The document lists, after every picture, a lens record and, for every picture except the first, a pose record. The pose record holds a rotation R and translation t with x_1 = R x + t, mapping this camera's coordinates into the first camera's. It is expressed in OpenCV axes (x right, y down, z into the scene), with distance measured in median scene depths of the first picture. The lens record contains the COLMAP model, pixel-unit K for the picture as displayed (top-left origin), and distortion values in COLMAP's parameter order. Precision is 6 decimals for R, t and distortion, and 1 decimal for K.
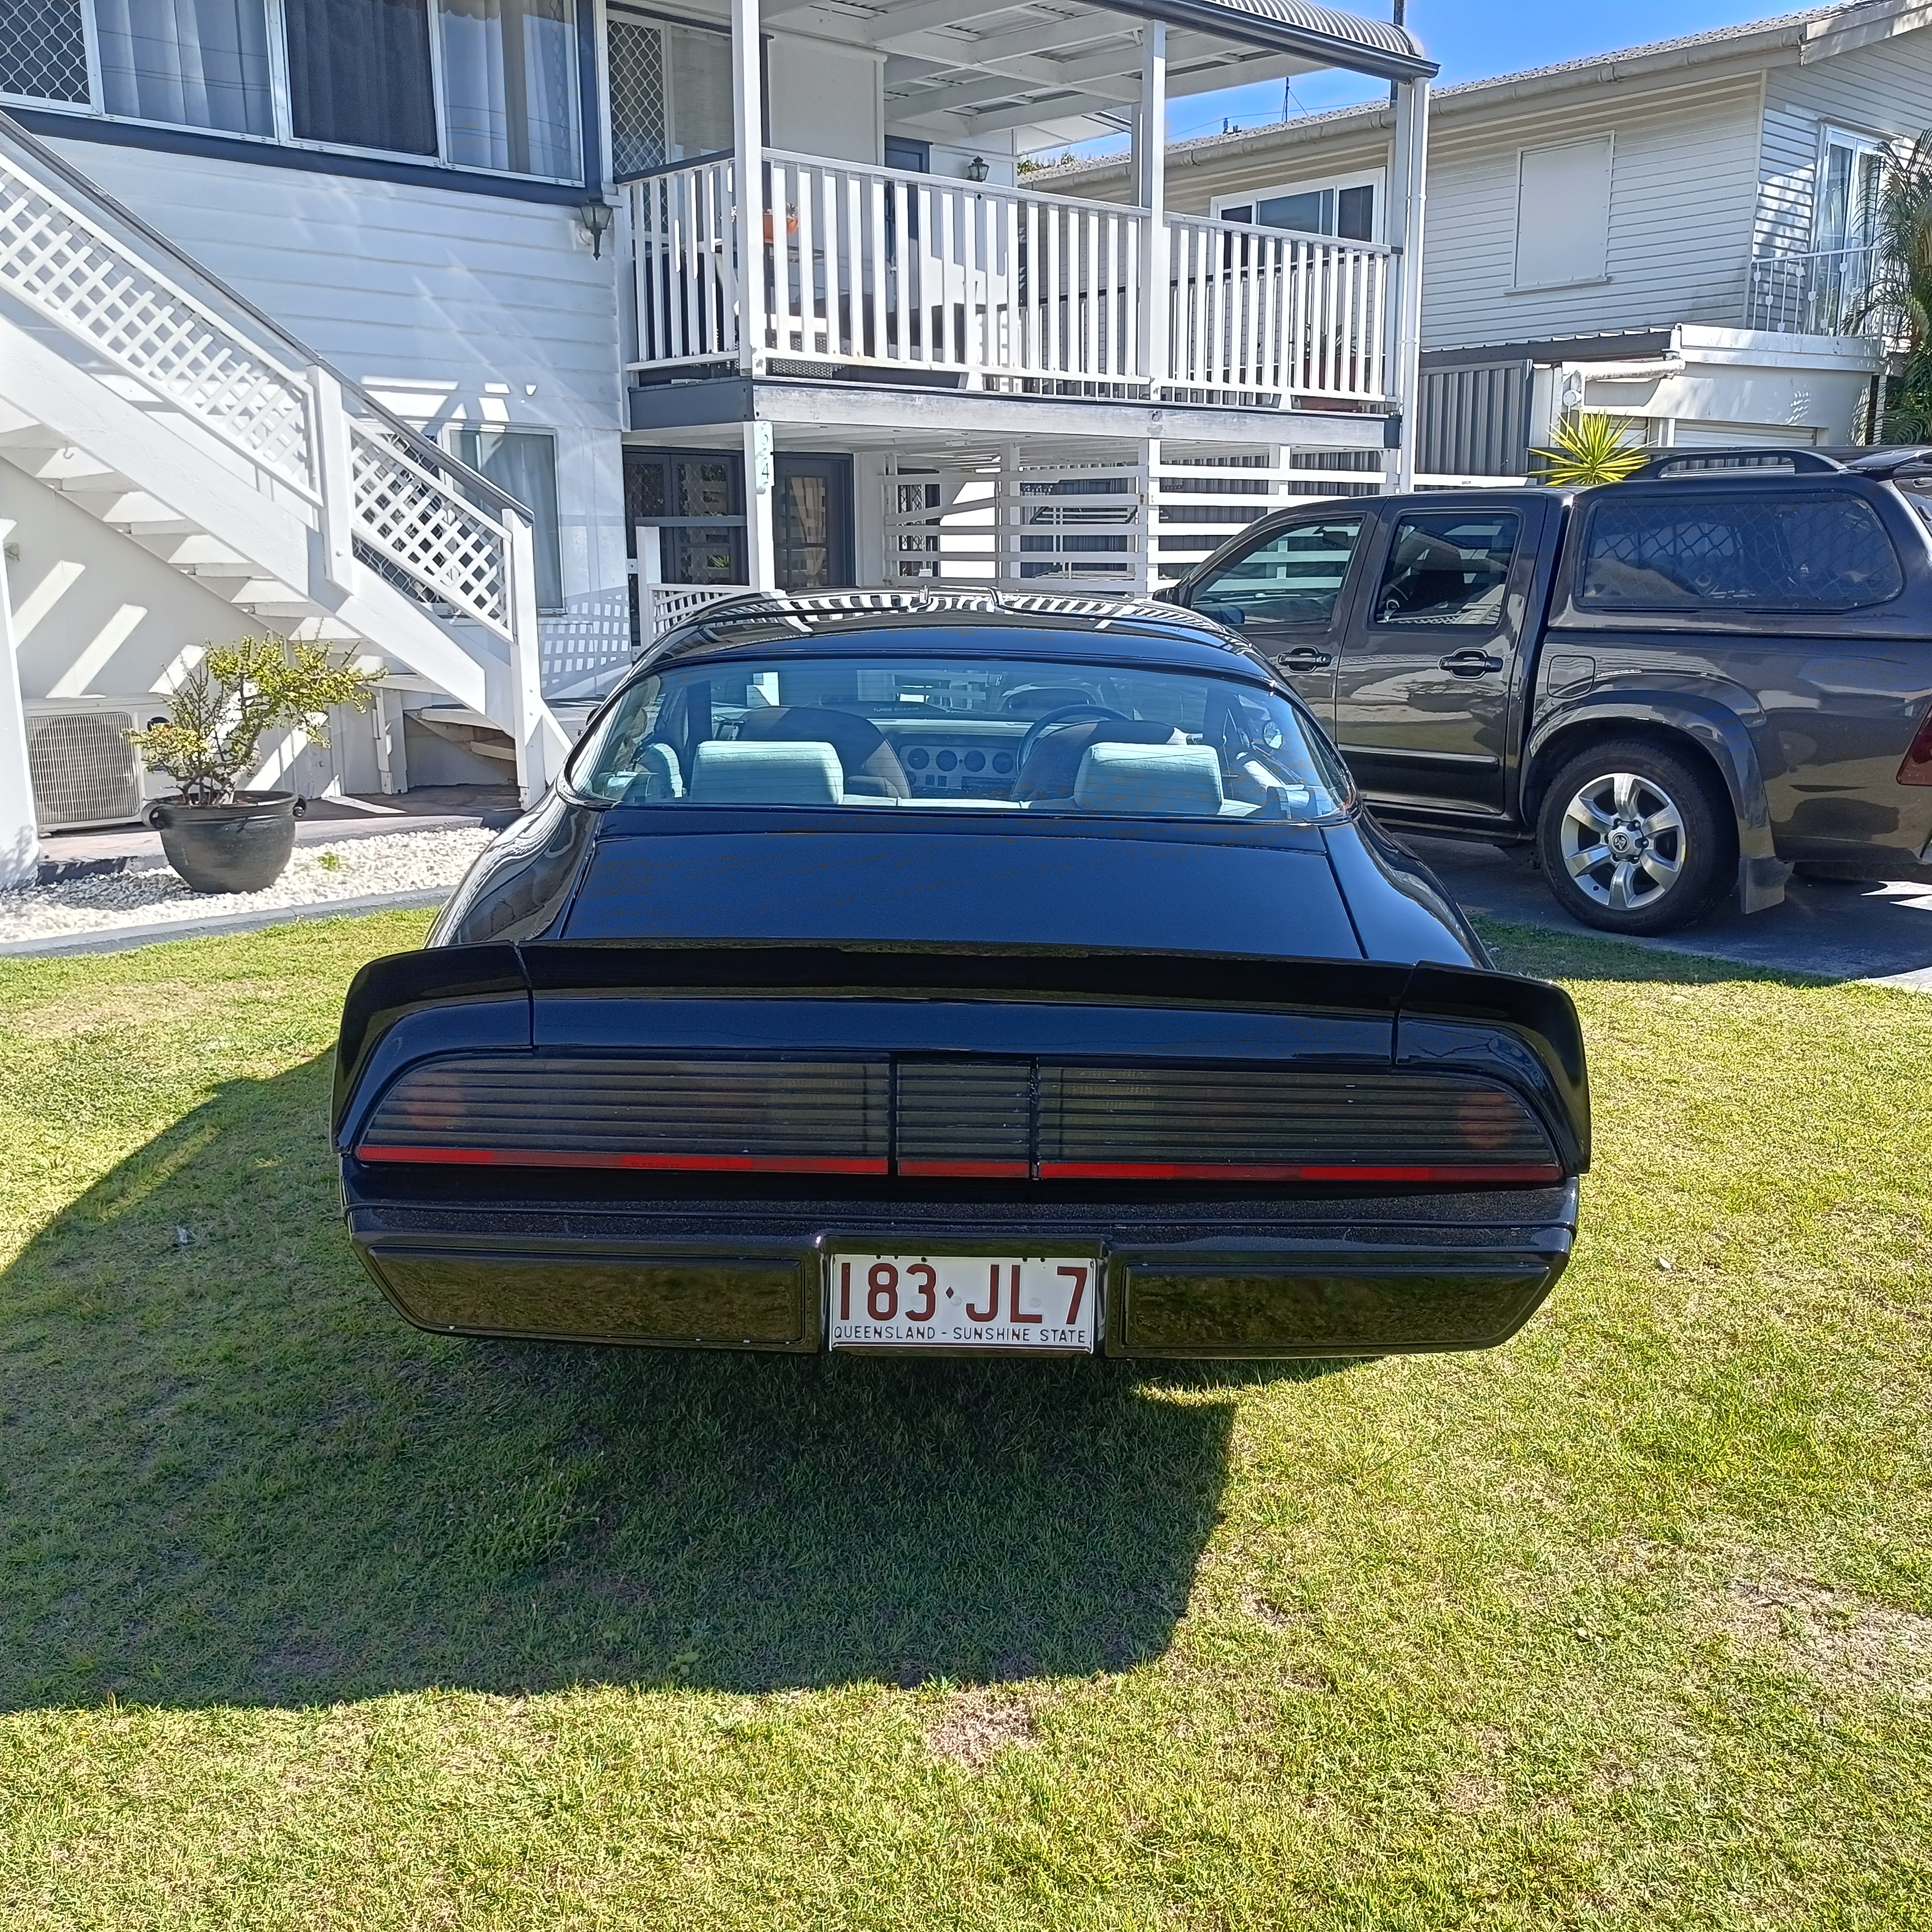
lens RADIAL K [[1912.4, 0, 966.0], [0, 1912.4, 966.0], [0, 0, 1]] dist [0.051552, -0.010907]
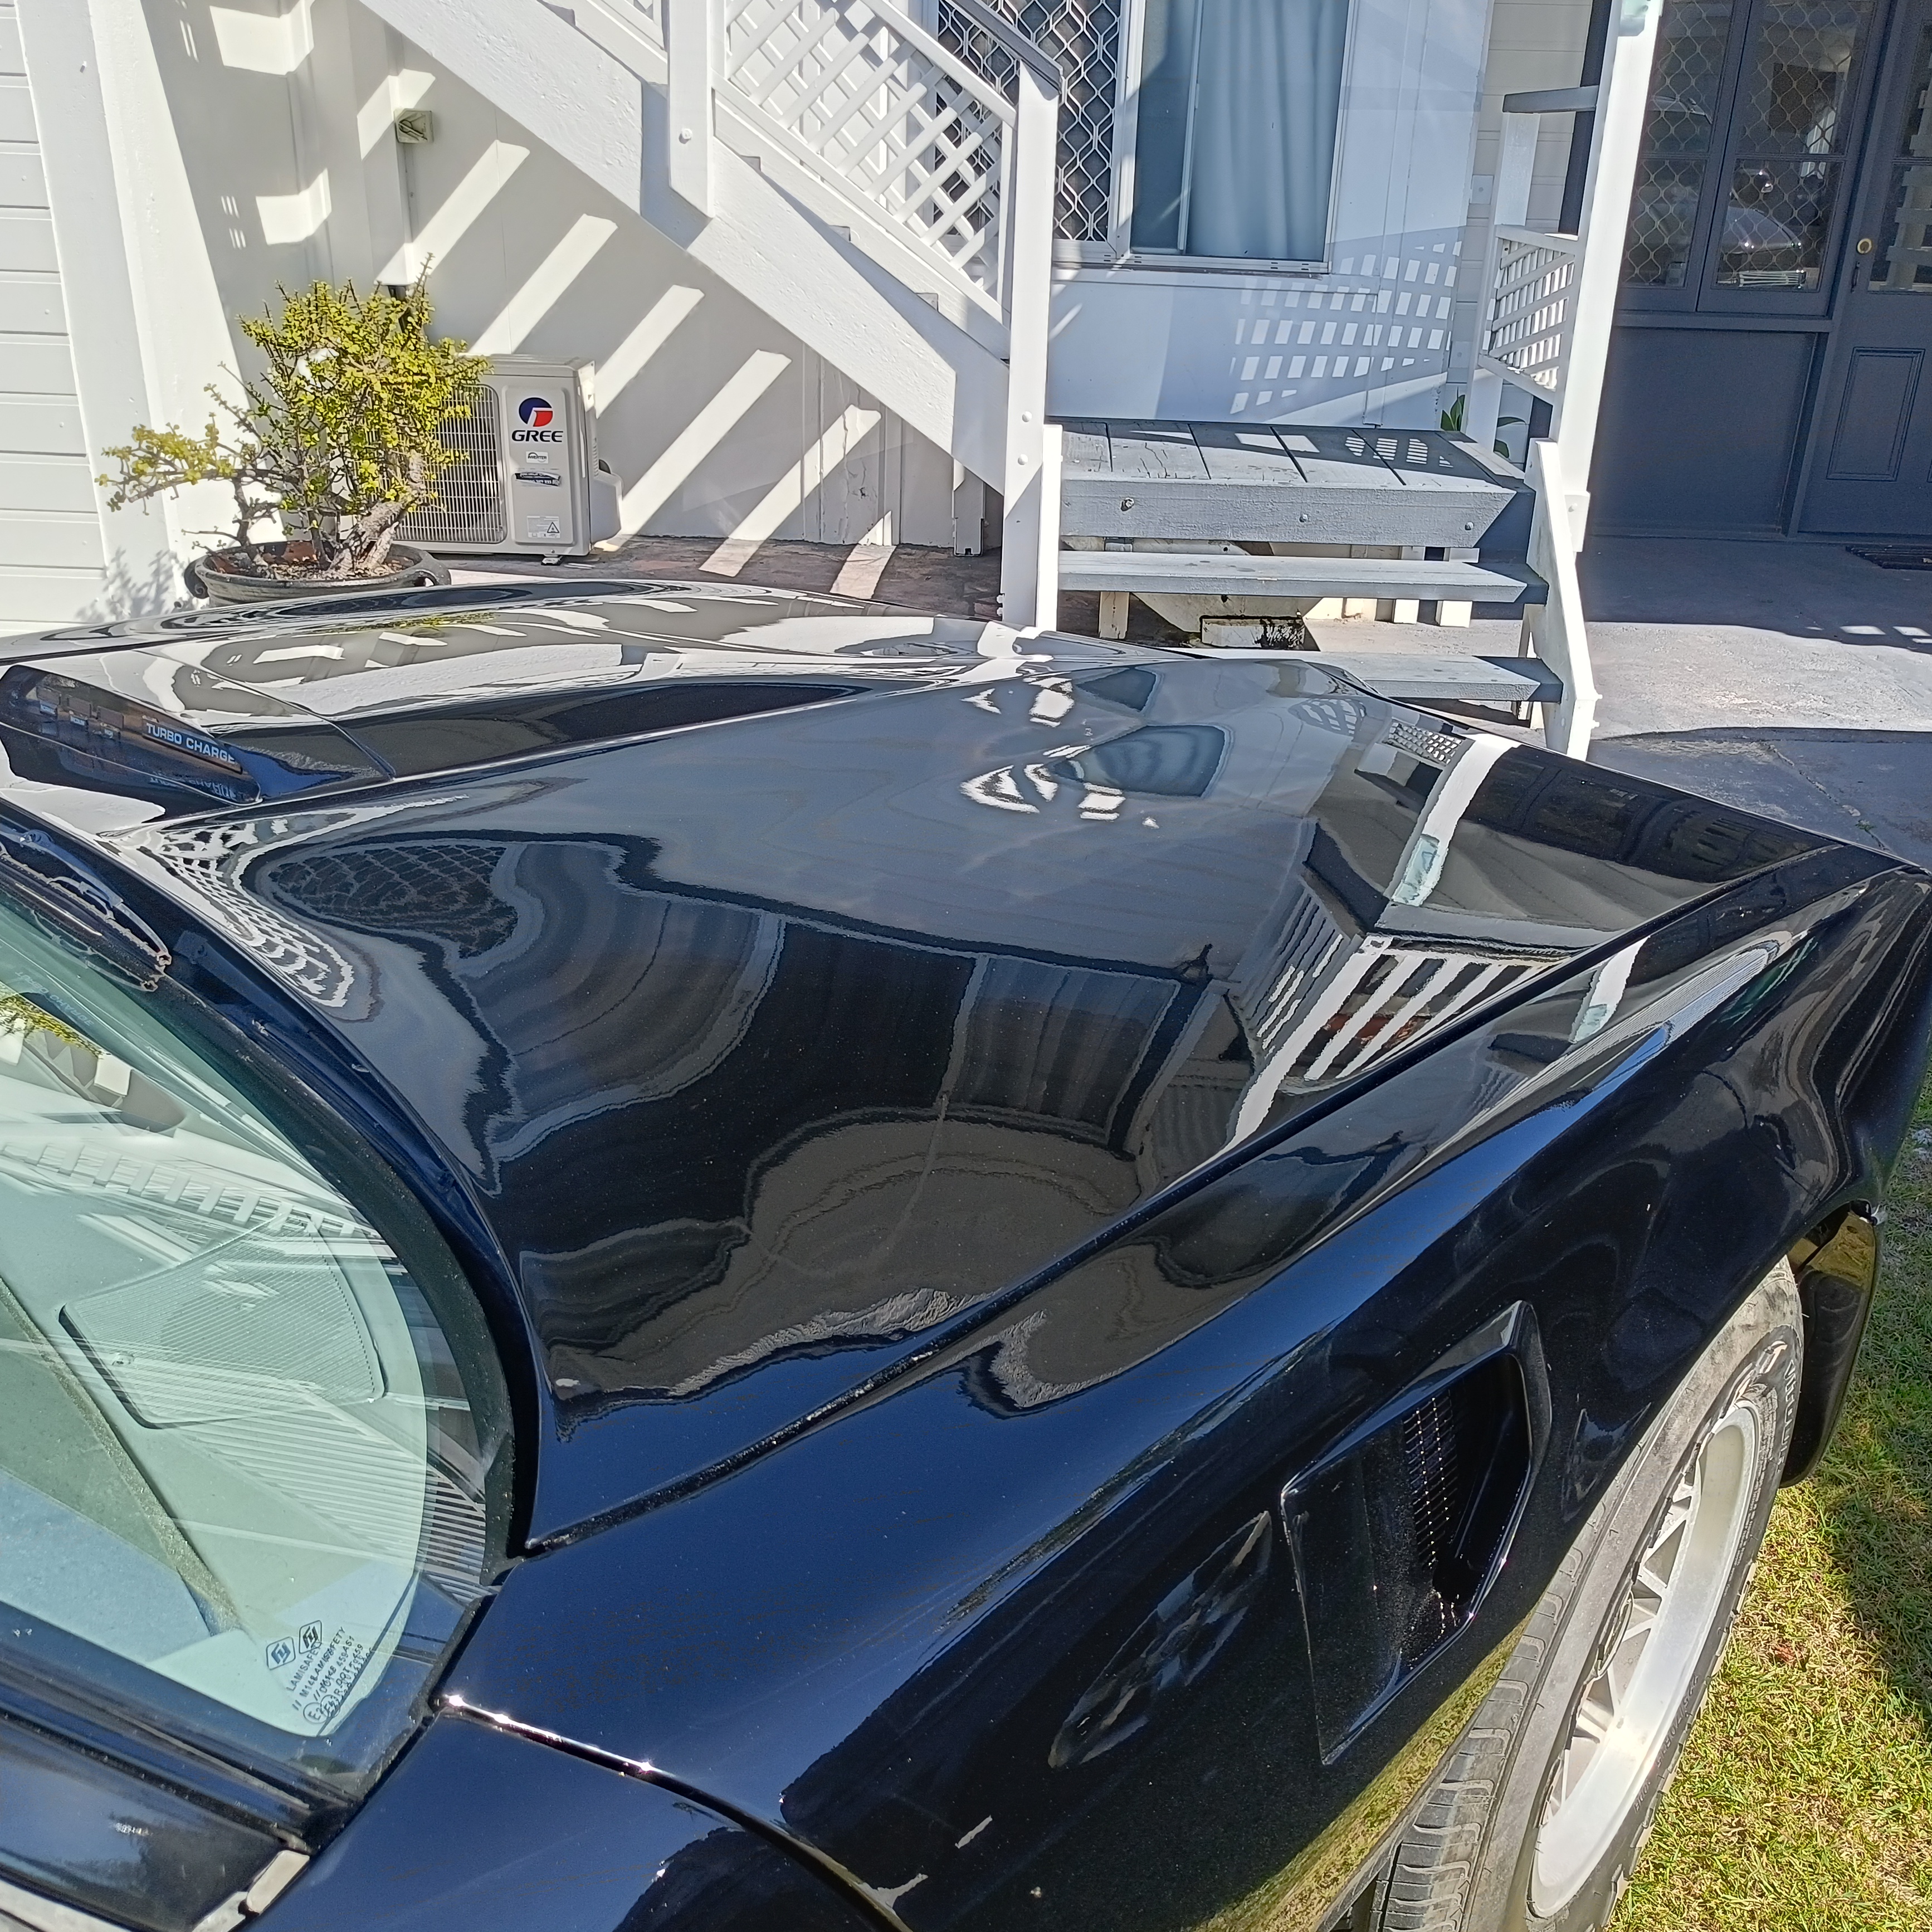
lens RADIAL K [[1912.4, 0, 966.0], [0, 1912.4, 966.0], [0, 0, 1]] dist [0.051552, -0.010907]
pose [[0.744777, 0.289217, -0.601382, 0.115037], [-0.178437, 0.954697, 0.238149, -0.103244], [0.643014, -0.070059, 0.762643, 0.475134]]
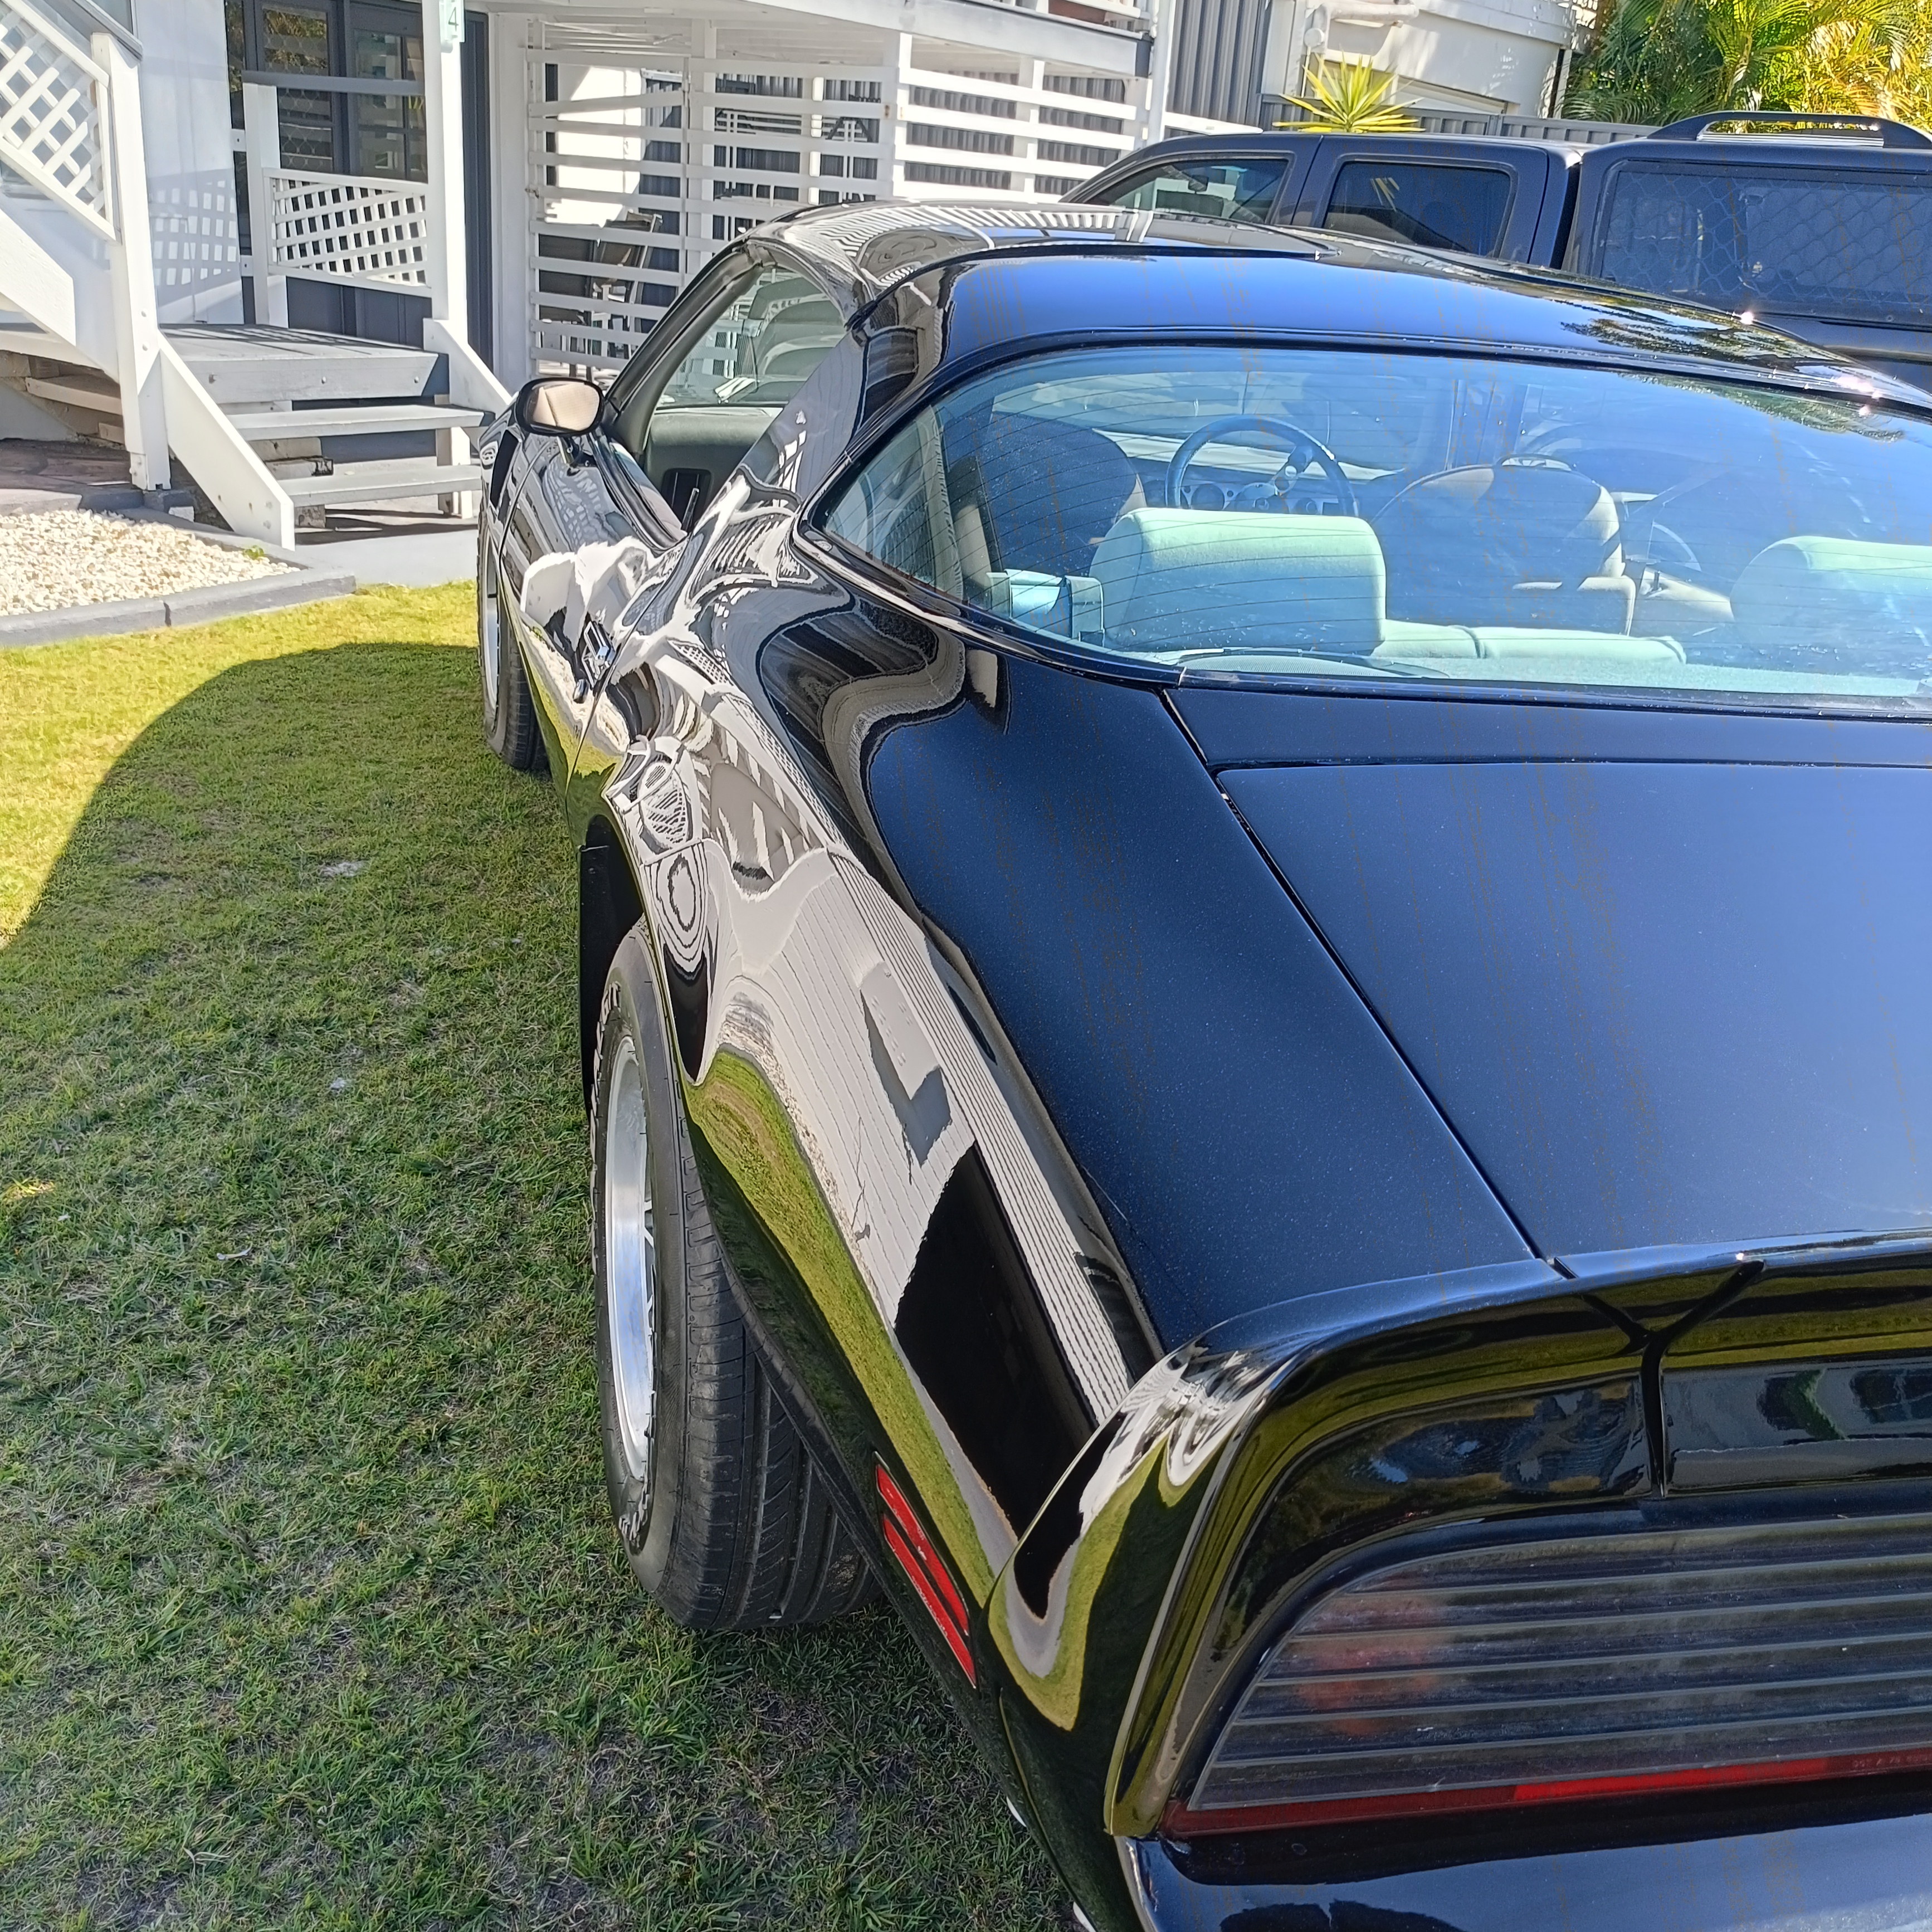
lens RADIAL K [[1973.5, 0, 966.0], [0, 1973.5, 966.0], [0, 0, 1]] dist [0.014392, 0.020781]
pose [[0.967595, -0.016836, 0.251947, -0.103273], [-0.024619, 0.986731, 0.160487, -0.026437], [-0.251305, -0.161489, 0.954341, 0.158648]]
